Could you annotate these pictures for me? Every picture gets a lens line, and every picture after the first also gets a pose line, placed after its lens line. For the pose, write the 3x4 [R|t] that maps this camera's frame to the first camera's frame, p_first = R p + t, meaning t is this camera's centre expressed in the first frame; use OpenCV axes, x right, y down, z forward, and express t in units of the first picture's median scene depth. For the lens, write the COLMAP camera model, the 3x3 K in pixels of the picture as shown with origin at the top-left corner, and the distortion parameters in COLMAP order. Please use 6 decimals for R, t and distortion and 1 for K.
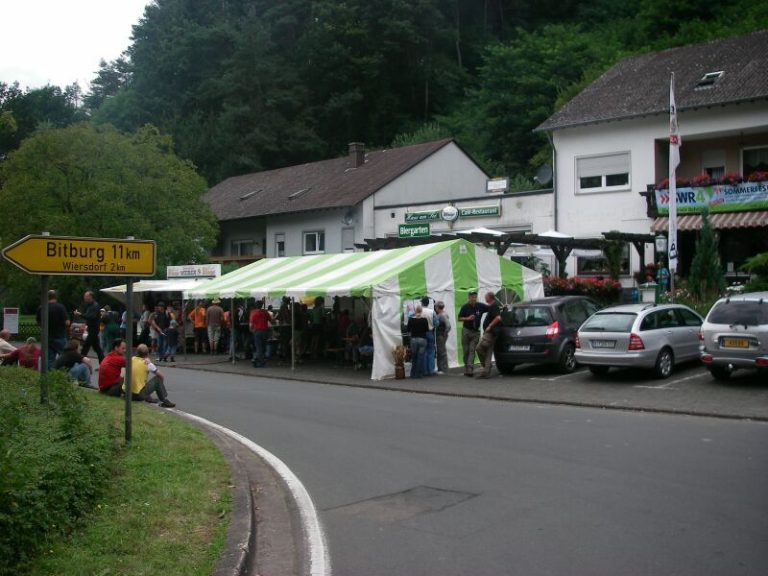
lens RADIAL K [[846.3, 0, 383.7], [0, 846.3, 286.3], [0, 0, 1]] dist [-0.136102, 0.000000]
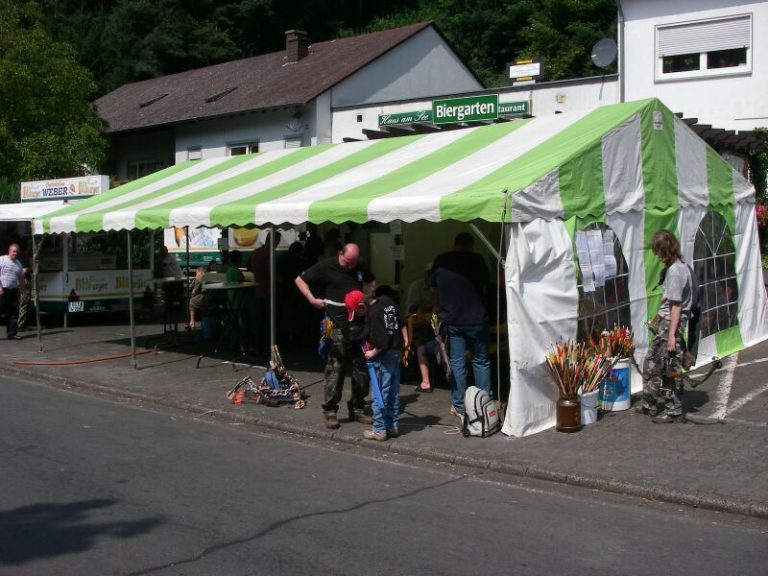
lens RADIAL K [[846.3, 0, 384.7], [0, 846.3, 292.5], [0, 0, 1]] dist [-0.136102, 0.000000]
pose [[0.992916, -0.005984, 0.118671, -0.054650], [-0.003084, 0.997096, 0.076089, 0.007464], [-0.118782, -0.075916, 0.990014, 0.300993]]
